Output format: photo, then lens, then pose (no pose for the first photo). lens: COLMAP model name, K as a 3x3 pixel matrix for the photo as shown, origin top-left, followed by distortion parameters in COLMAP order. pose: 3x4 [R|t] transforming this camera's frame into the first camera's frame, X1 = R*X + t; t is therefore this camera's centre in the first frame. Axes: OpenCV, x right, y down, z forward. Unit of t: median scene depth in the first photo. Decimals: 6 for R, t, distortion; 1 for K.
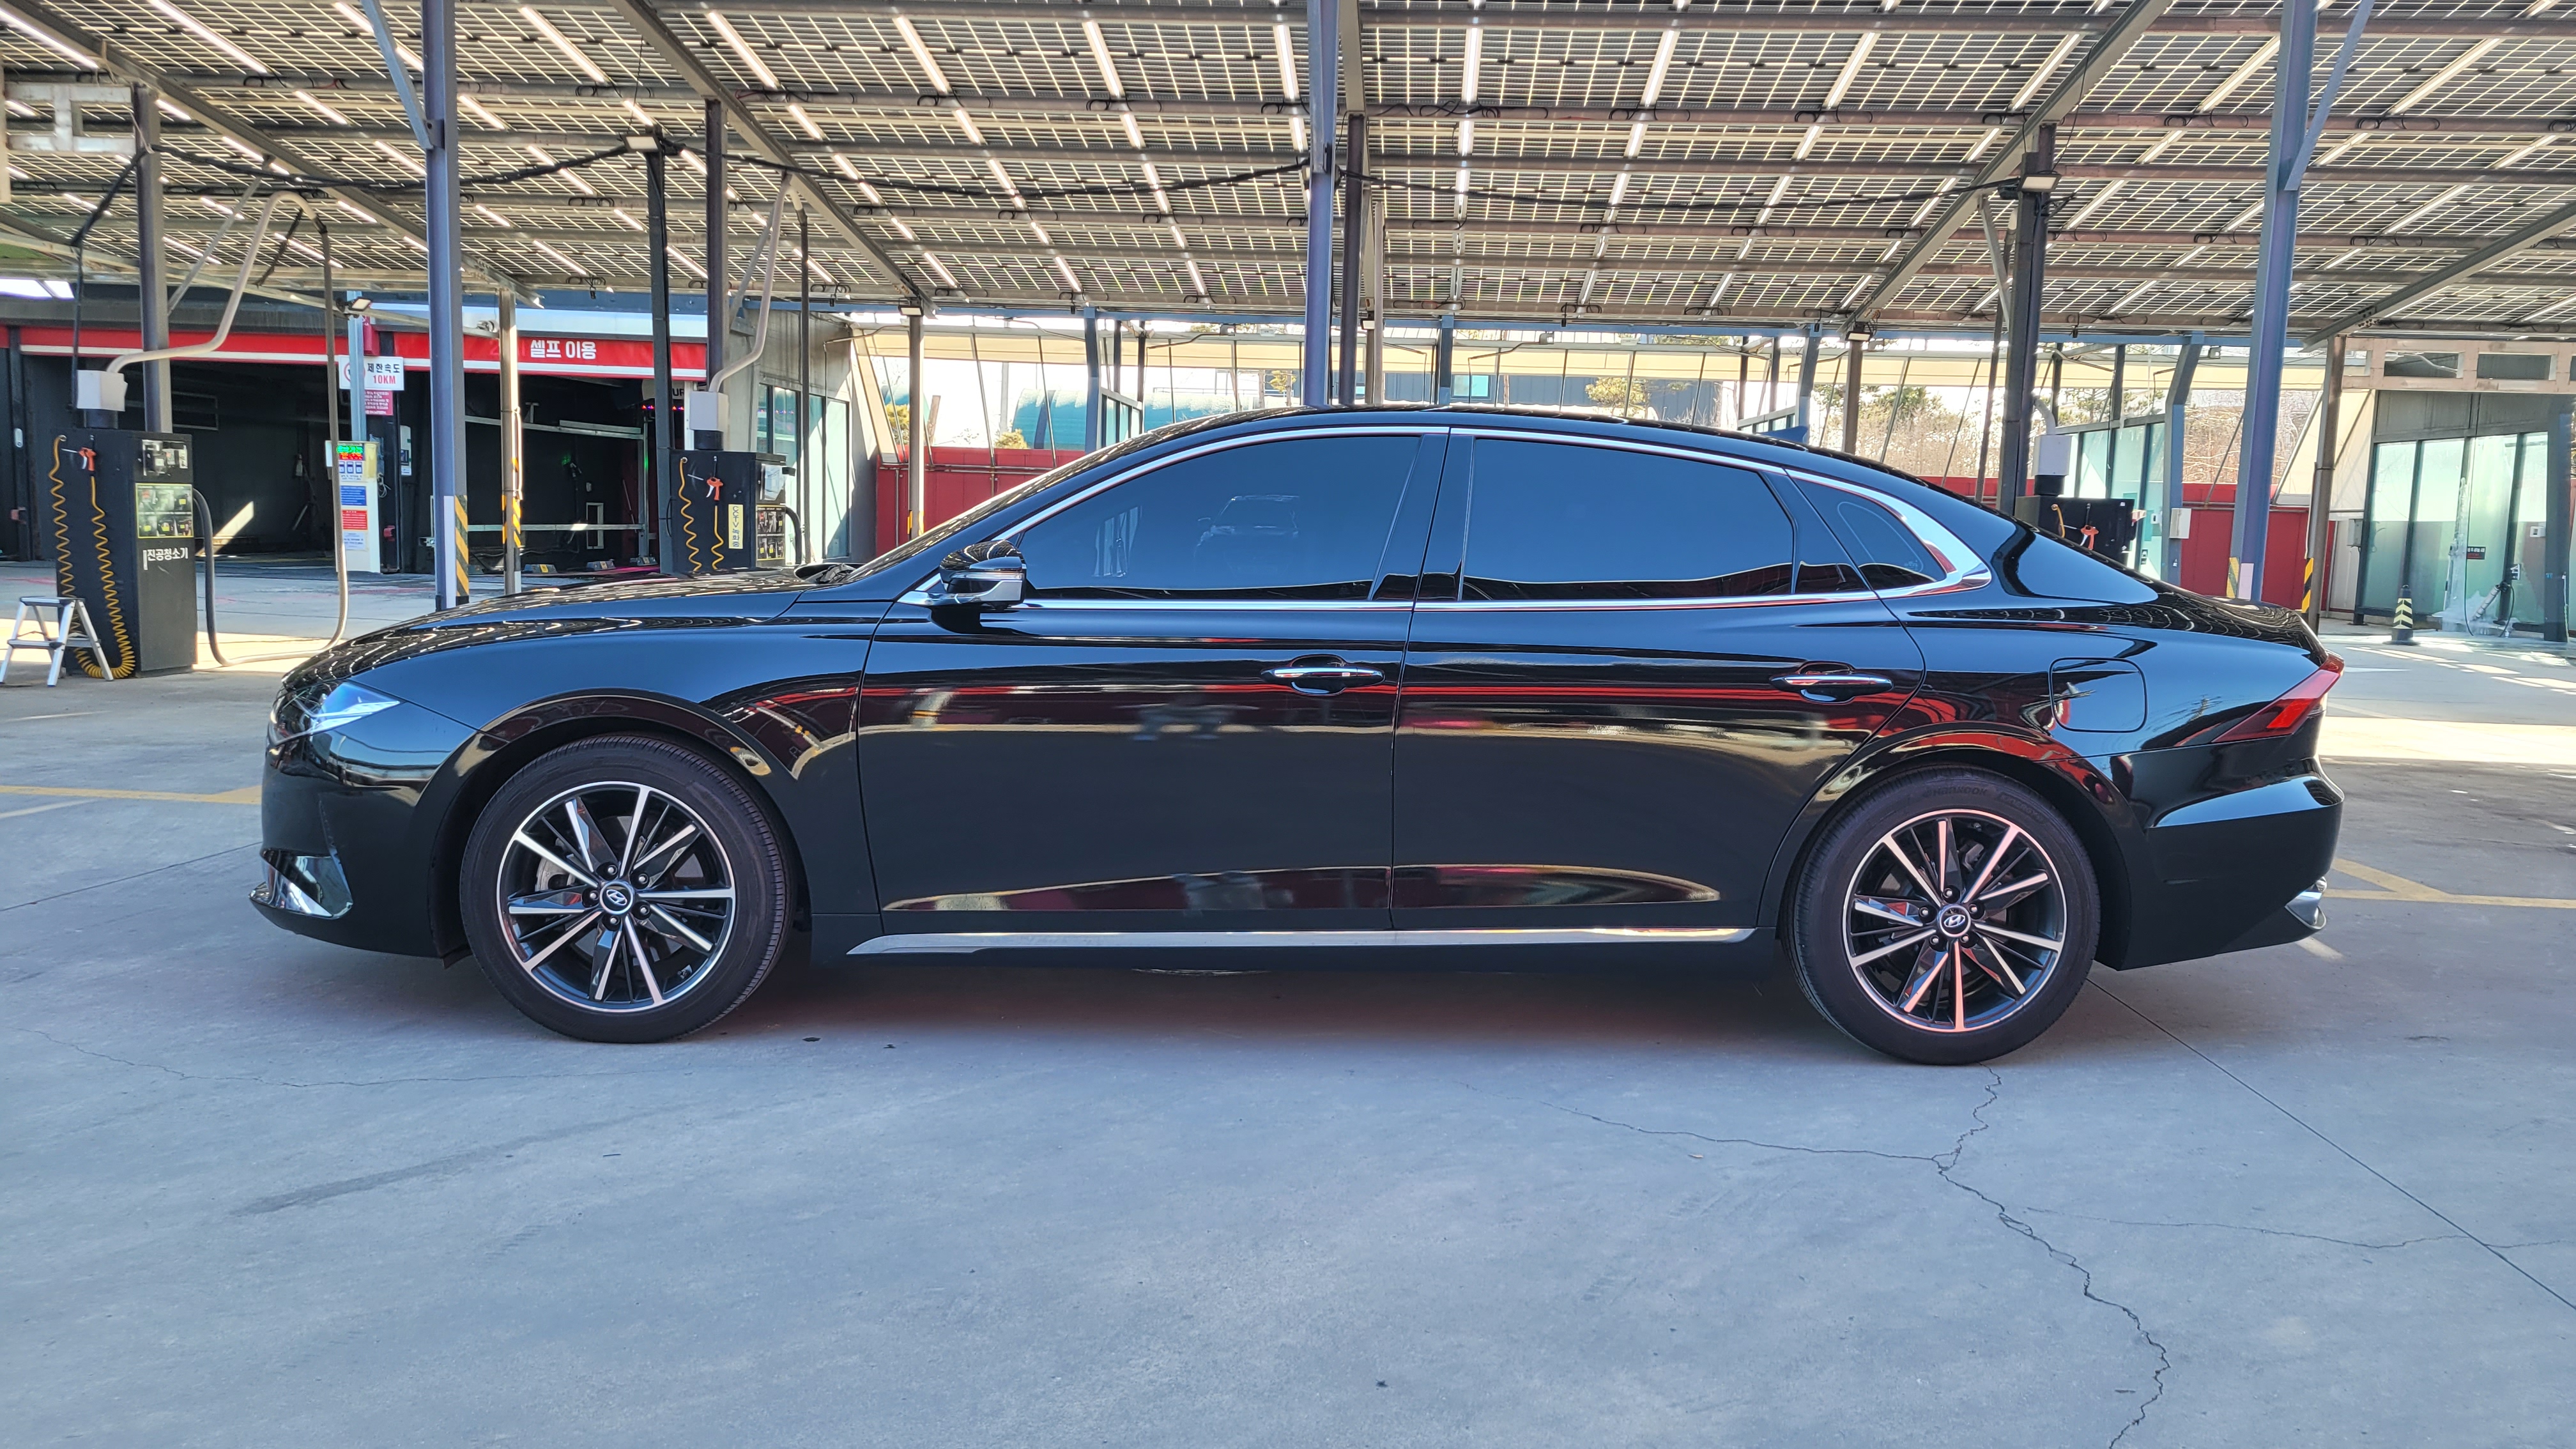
lens RADIAL K [[1910.6, 0, 1290.2], [0, 1910.6, 722.9], [0, 0, 1]] dist [0.047950, -0.019574]
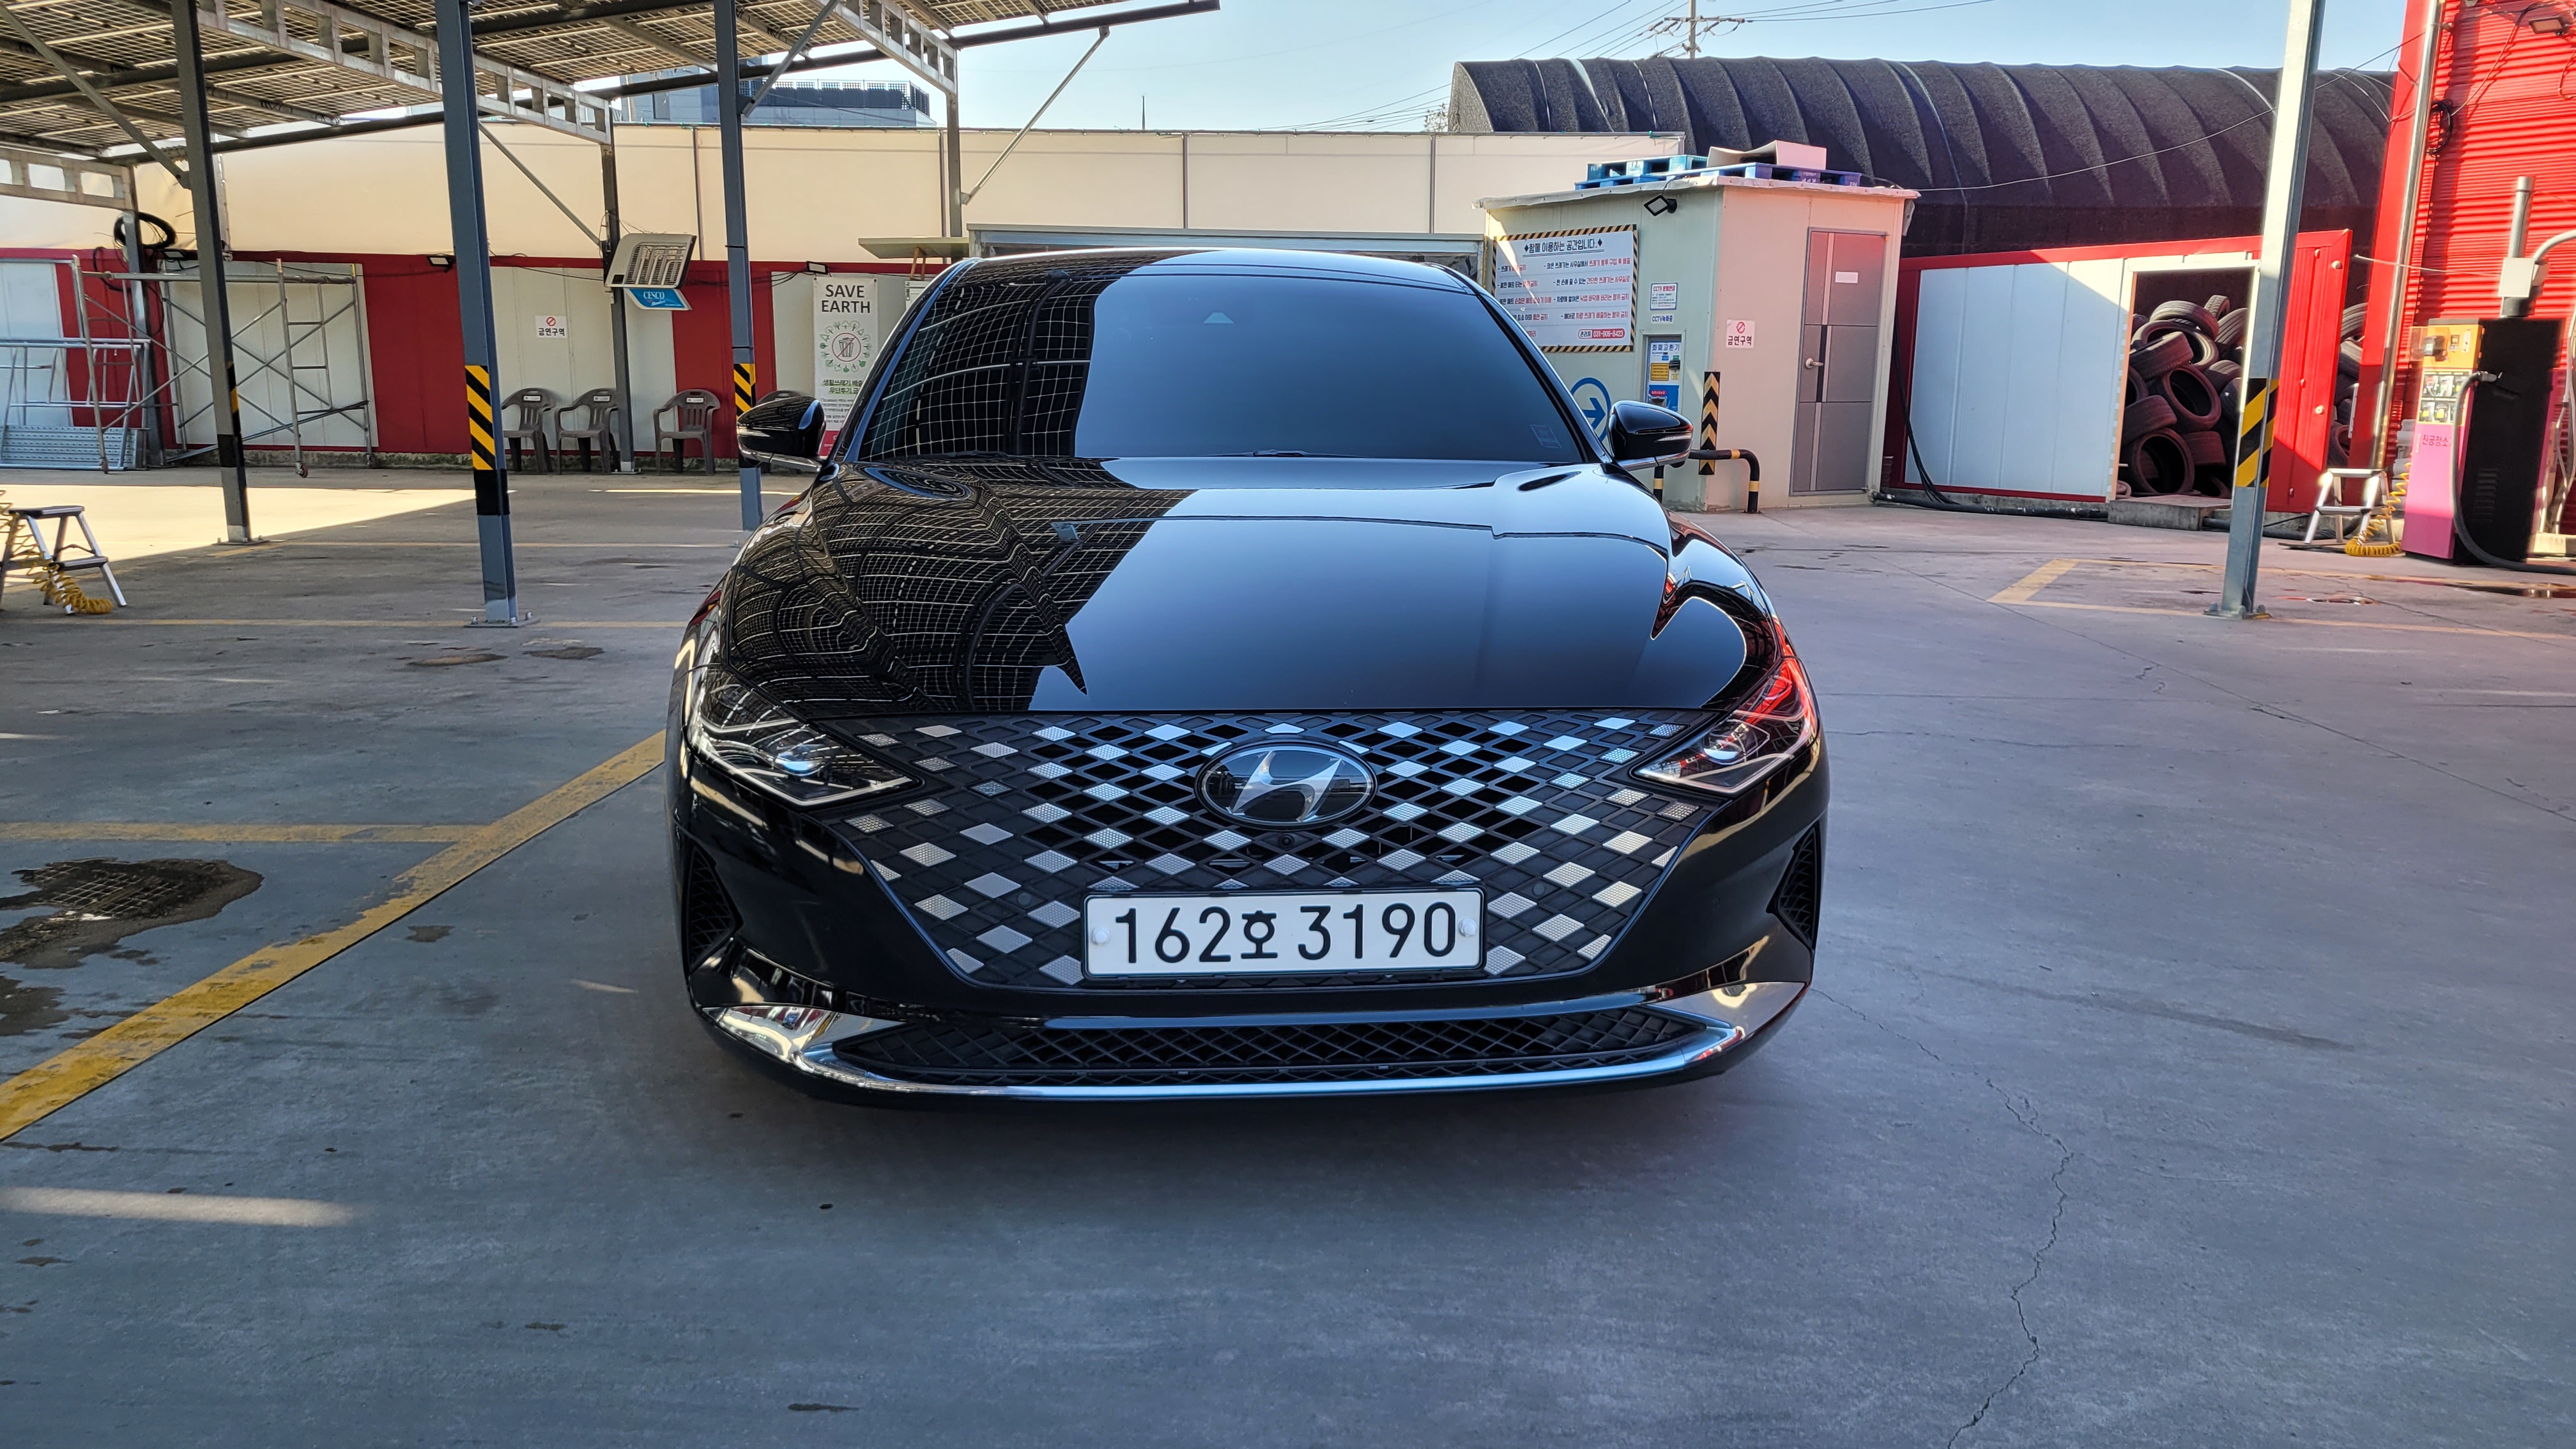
lens RADIAL K [[1910.6, 0, 1285.5], [0, 1910.6, 727.1], [0, 0, 1]] dist [0.047950, -0.019574]
pose [[-0.026506, -0.216249, 0.975978, -1.139529], [0.099894, 0.970861, 0.217829, -0.163158], [-0.994645, 0.103268, -0.004131, 1.158250]]
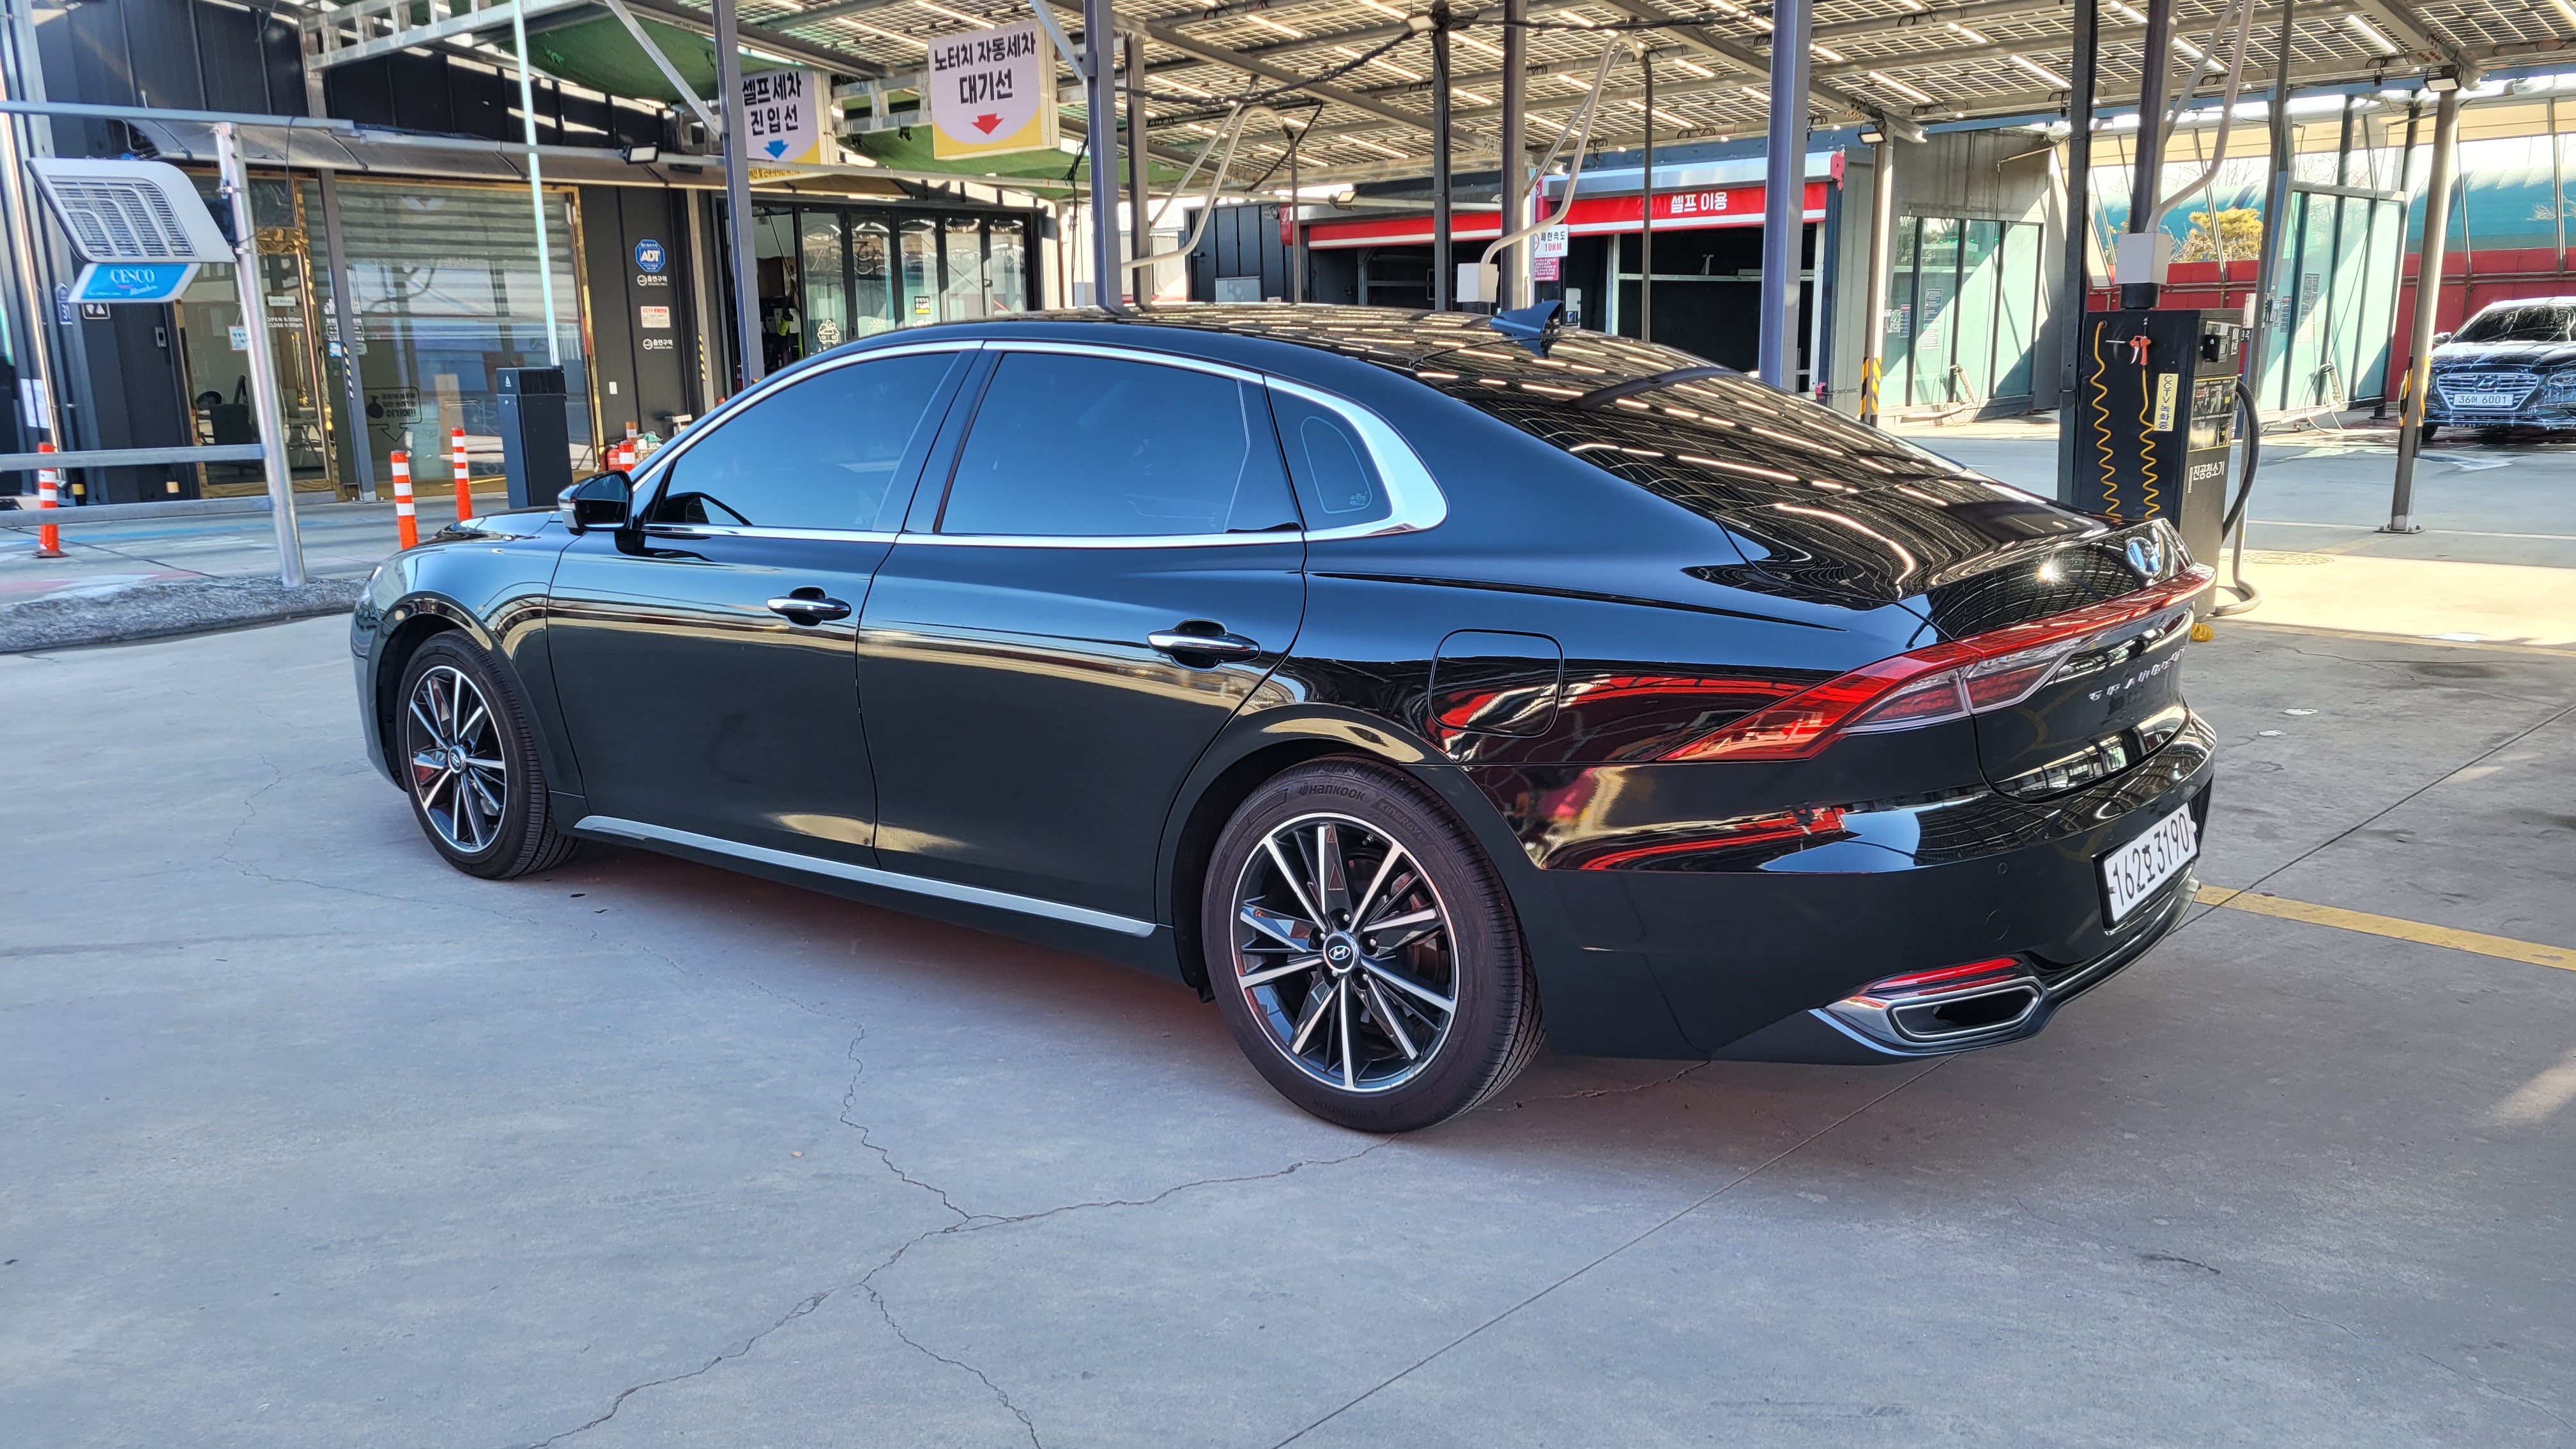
lens RADIAL K [[1910.6, 0, 1293.1], [0, 1910.6, 741.2], [0, 0, 1]] dist [0.047950, -0.019574]
pose [[0.759897, 0.091250, -0.643607, 0.831318], [-0.029160, 0.993887, 0.106484, -0.067320], [0.649389, -0.062149, 0.757912, 0.394083]]
